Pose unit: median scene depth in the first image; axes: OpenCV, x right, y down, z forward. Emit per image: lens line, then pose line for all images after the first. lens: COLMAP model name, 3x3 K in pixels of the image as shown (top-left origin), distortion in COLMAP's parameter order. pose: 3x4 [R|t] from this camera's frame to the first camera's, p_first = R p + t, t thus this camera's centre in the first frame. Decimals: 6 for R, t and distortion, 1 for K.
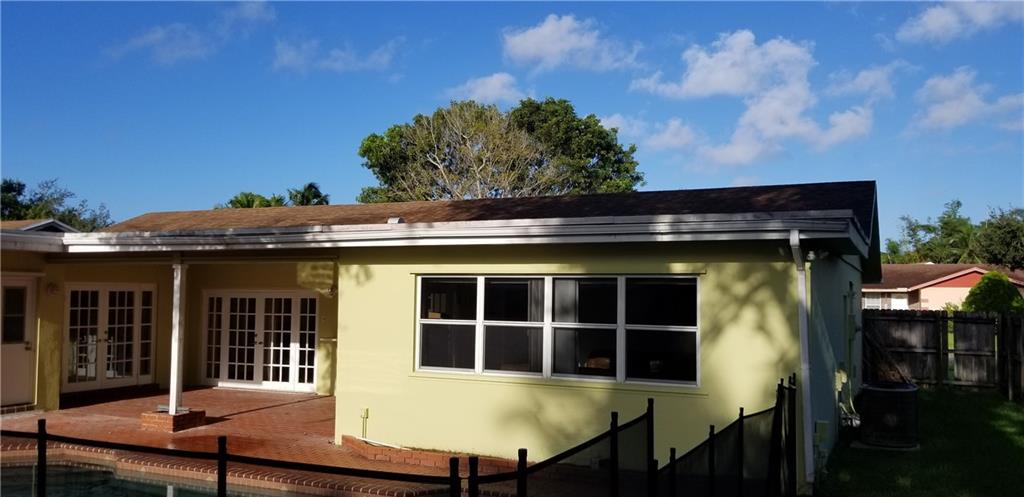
lens RADIAL K [[826.3, 0, 512.0], [0, 826.3, 248.5], [0, 0, 1]] dist [0.005679, -0.001998]
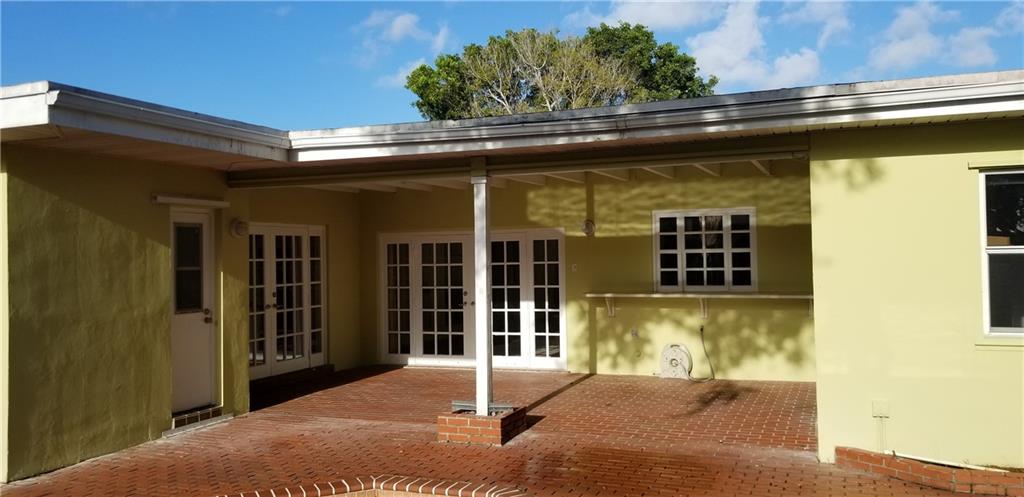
lens RADIAL K [[818.5, 0, 512.0], [0, 818.5, 248.5], [0, 0, 1]] dist [0.079360, -0.000618]
pose [[0.997608, -0.026684, 0.063761, -0.322987], [0.023833, 0.998700, 0.045065, 0.035139], [-0.064881, -0.043438, 0.996947, 0.289623]]
